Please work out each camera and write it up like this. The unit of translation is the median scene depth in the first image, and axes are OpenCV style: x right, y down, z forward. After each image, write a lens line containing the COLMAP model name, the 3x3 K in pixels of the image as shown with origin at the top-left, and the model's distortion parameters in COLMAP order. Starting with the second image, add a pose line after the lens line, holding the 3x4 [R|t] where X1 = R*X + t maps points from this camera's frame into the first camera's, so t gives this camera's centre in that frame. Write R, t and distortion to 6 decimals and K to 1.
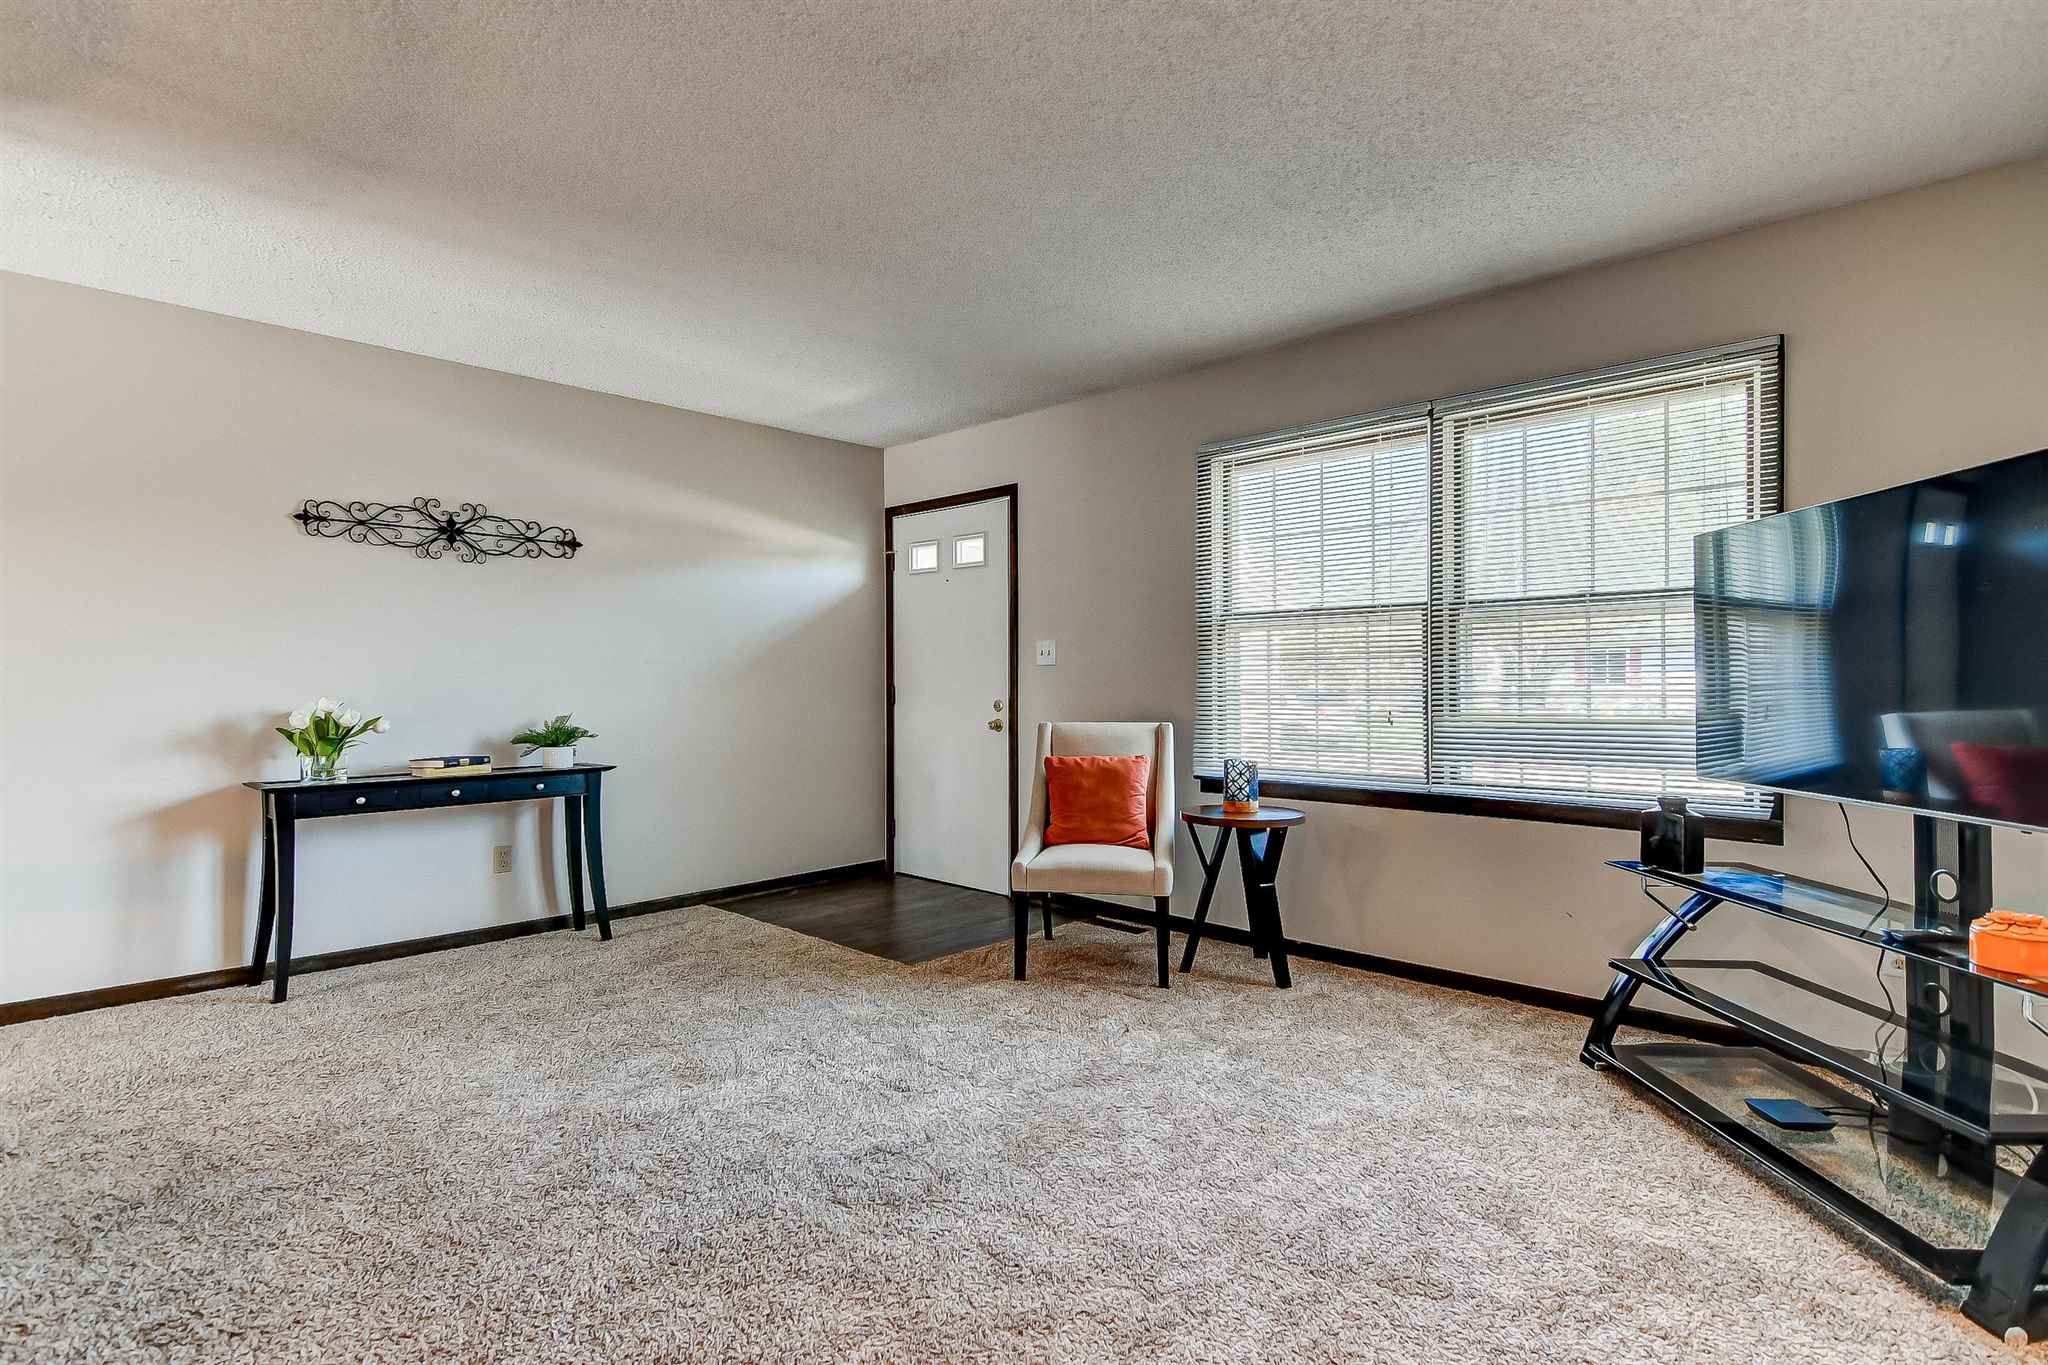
lens RADIAL K [[1013.8, 0, 1016.3], [0, 1013.8, 679.4], [0, 0, 1]] dist [-0.001264, -0.000477]
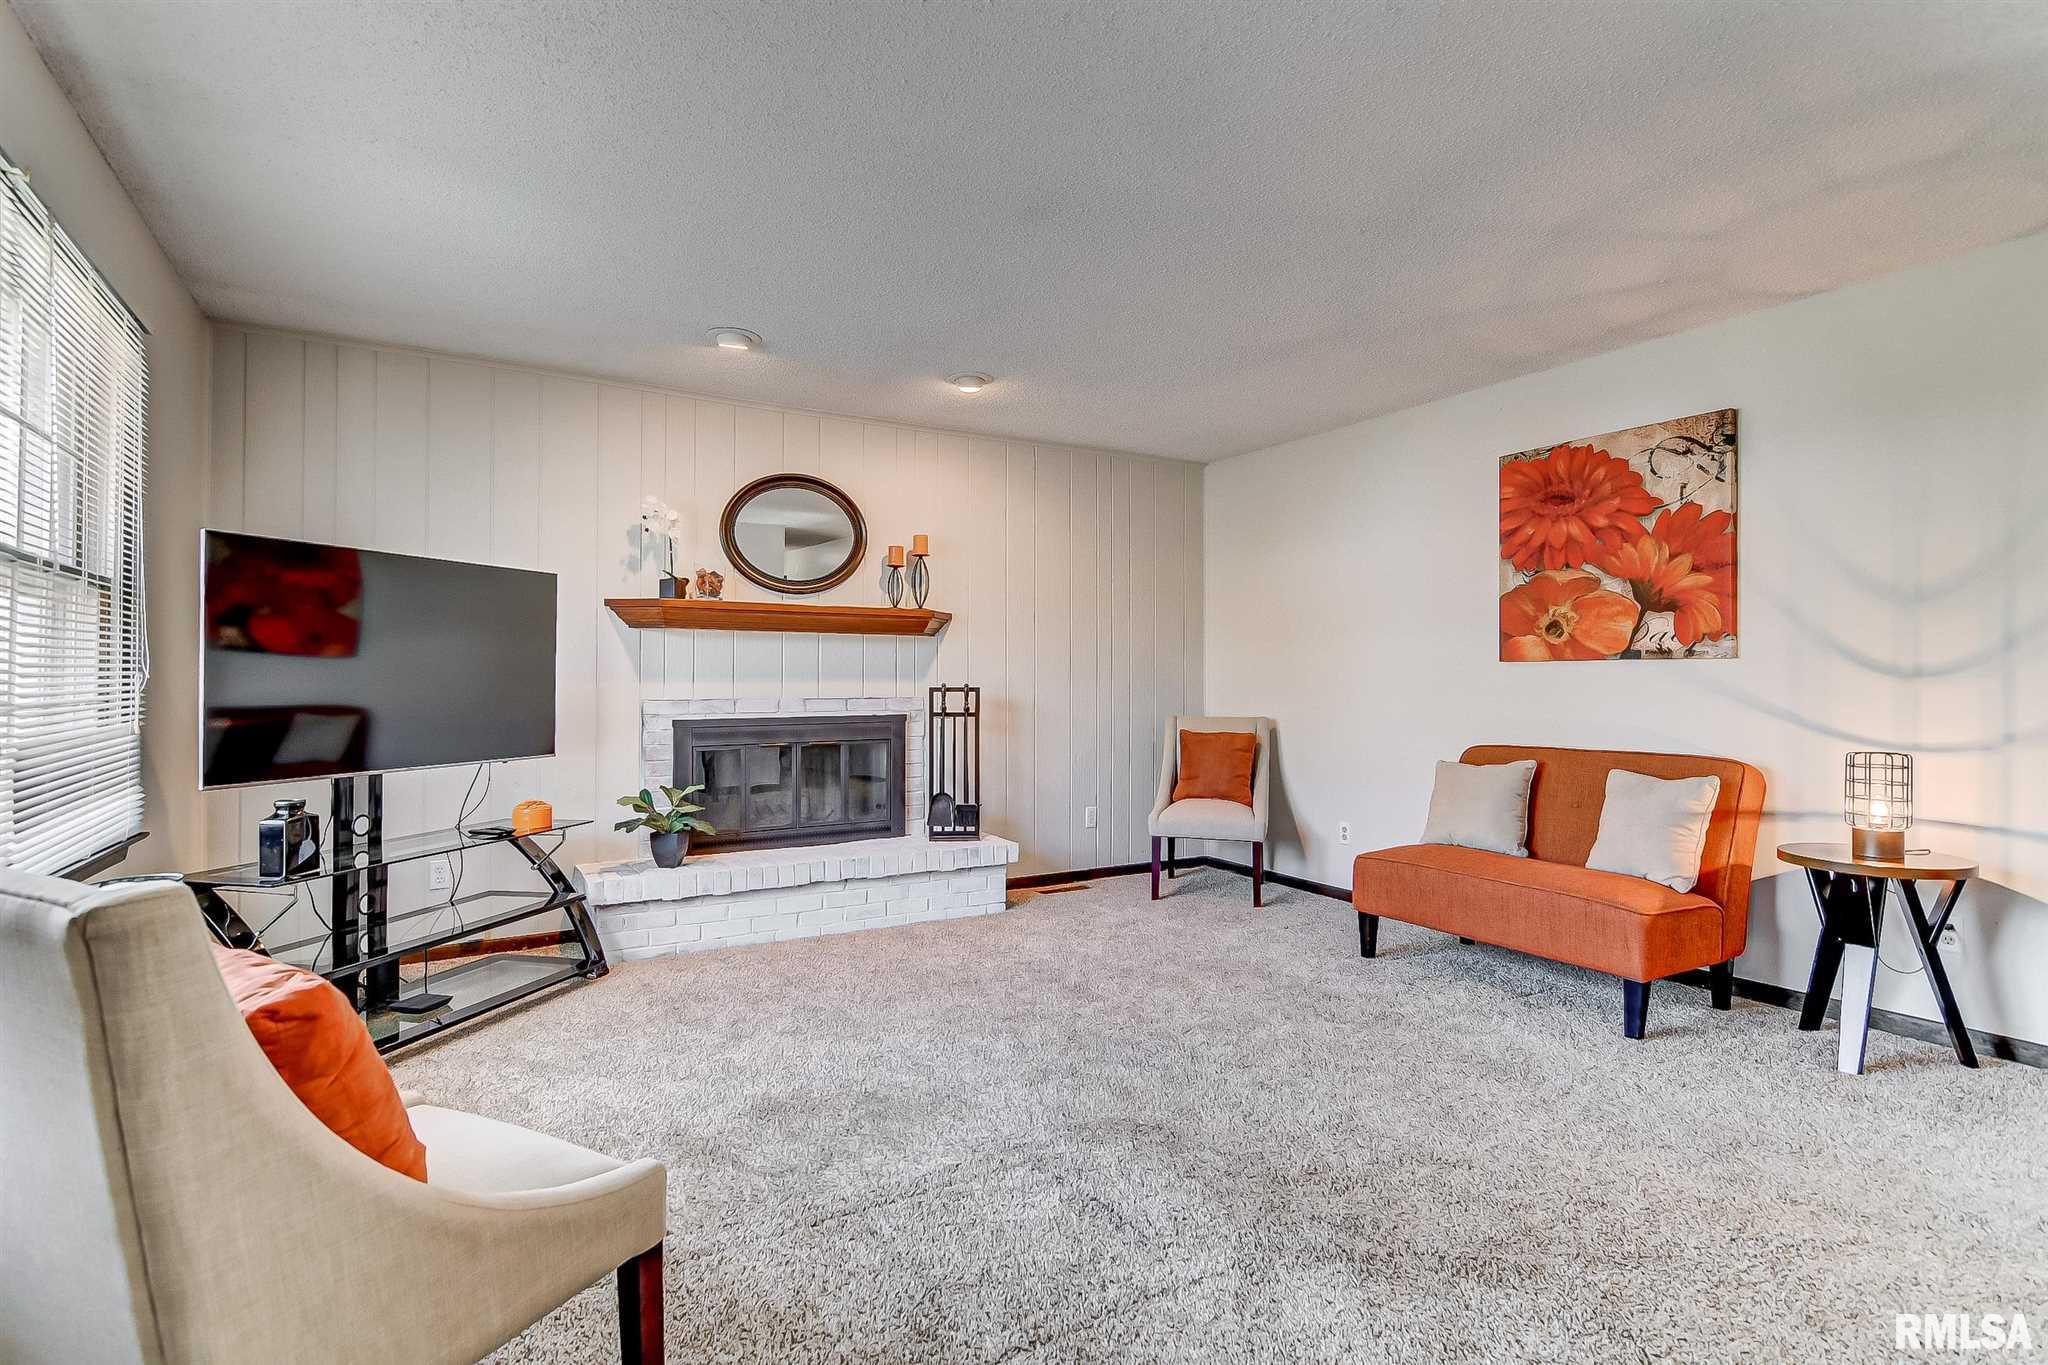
lens RADIAL K [[987.1, 0, 1017.9], [0, 987.1, 677.8], [0, 0, 1]] dist [0.010542, -0.010278]
pose [[-0.970666, 0.004022, 0.240397, -0.211361], [0.003038, 0.999985, -0.004461, 0.000245], [-0.240412, -0.003600, -0.970664, 1.331330]]
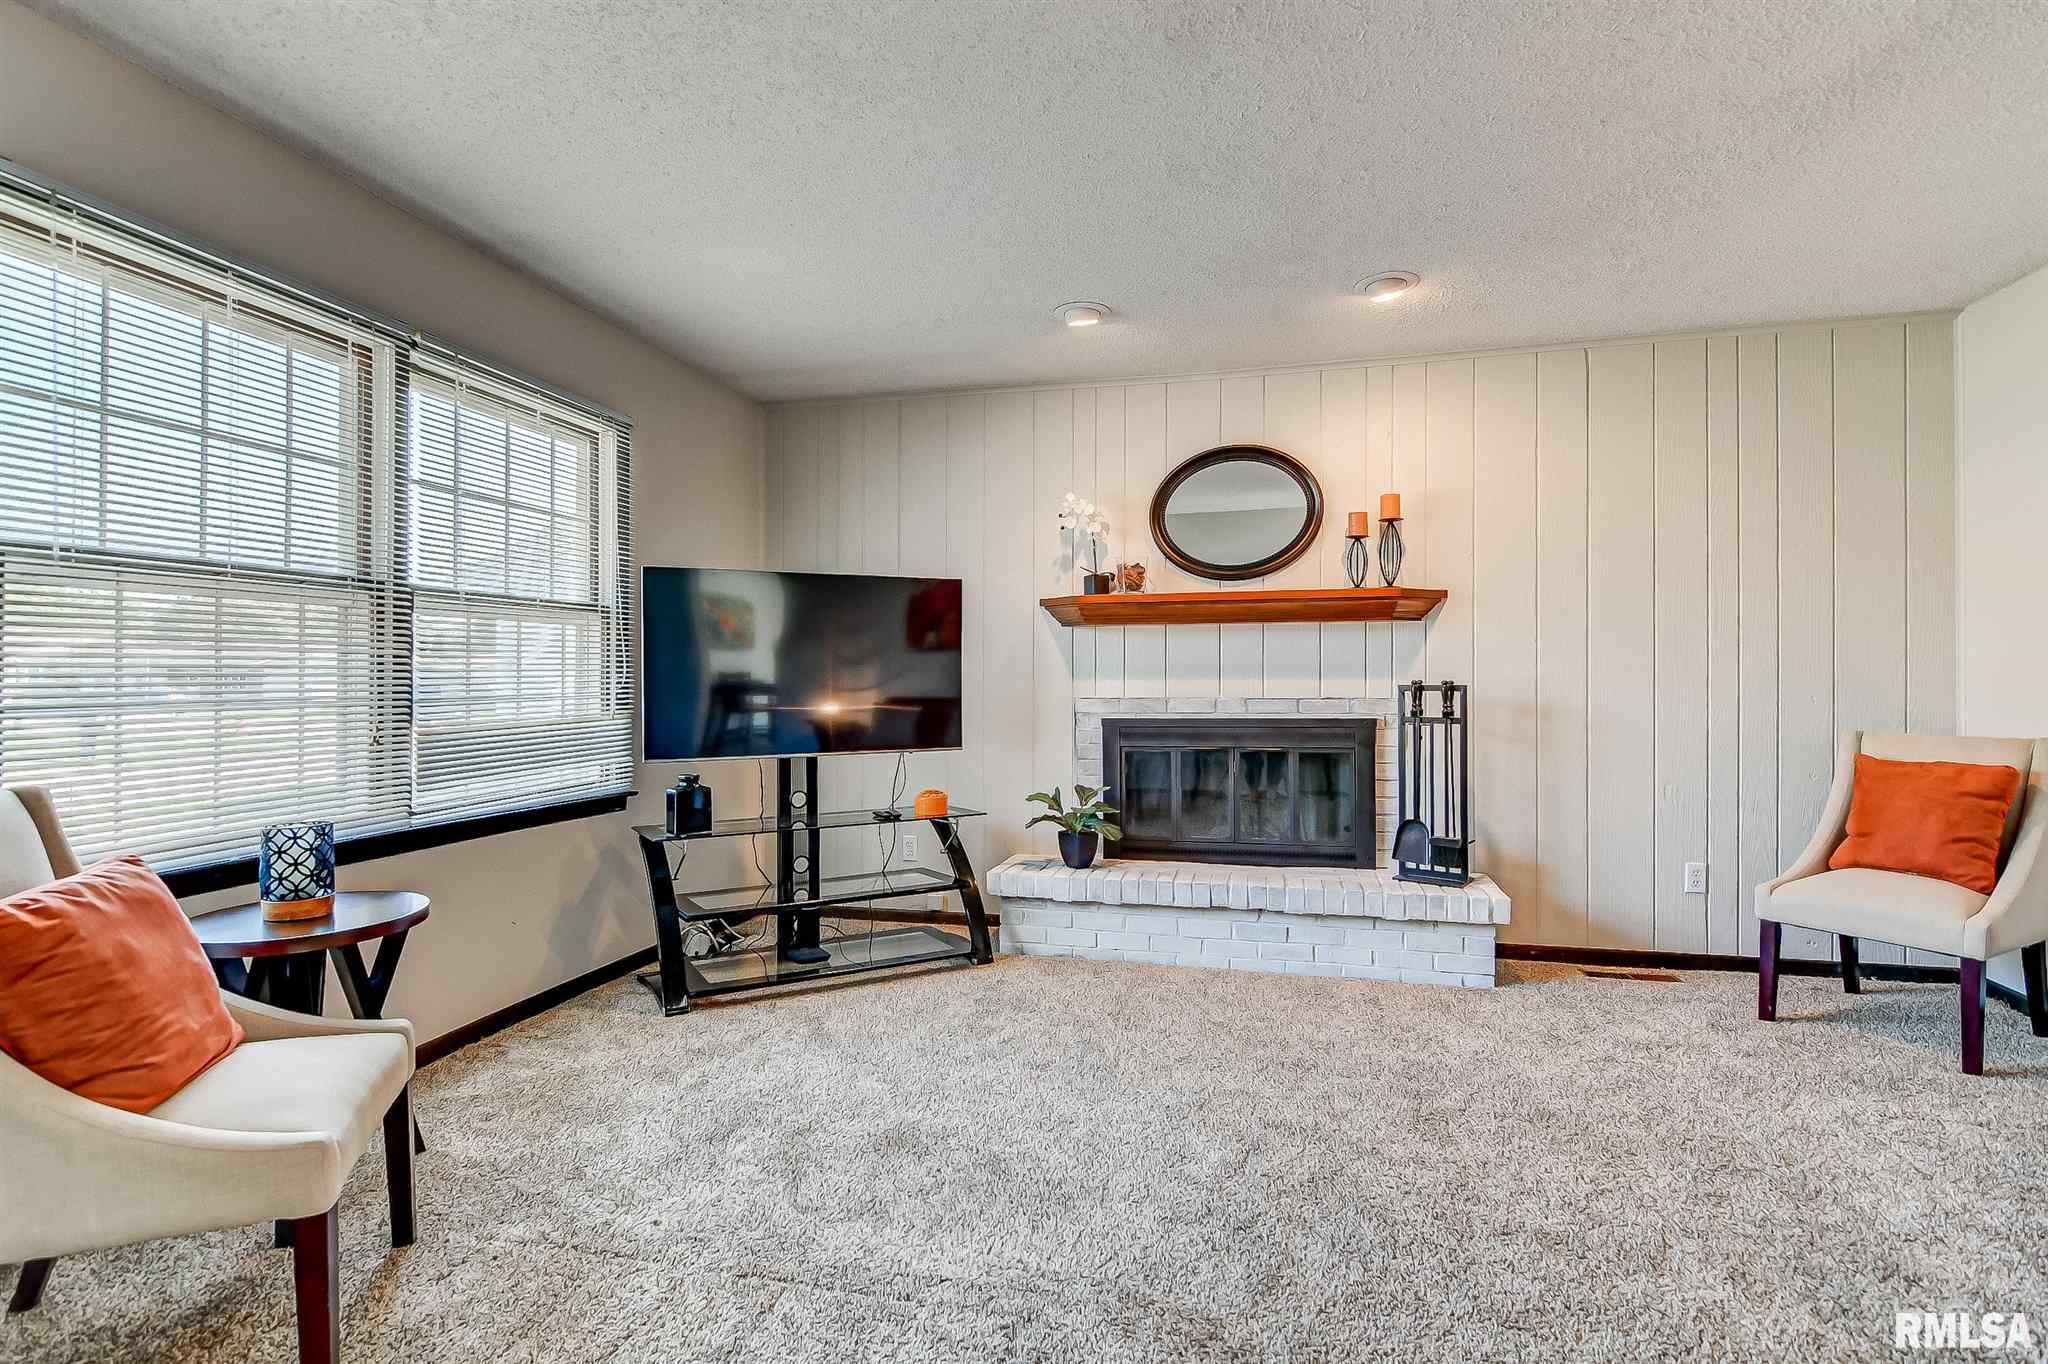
lens RADIAL K [[993.6, 0, 1024.0], [0, 993.6, 682.0], [0, 0, 1]] dist [0.010740, -0.012256]
pose [[-0.521109, 0.005062, 0.853475, -0.472374], [0.006186, 0.999979, -0.002154, 0.002996], [-0.853468, 0.004157, -0.521129, 0.967701]]
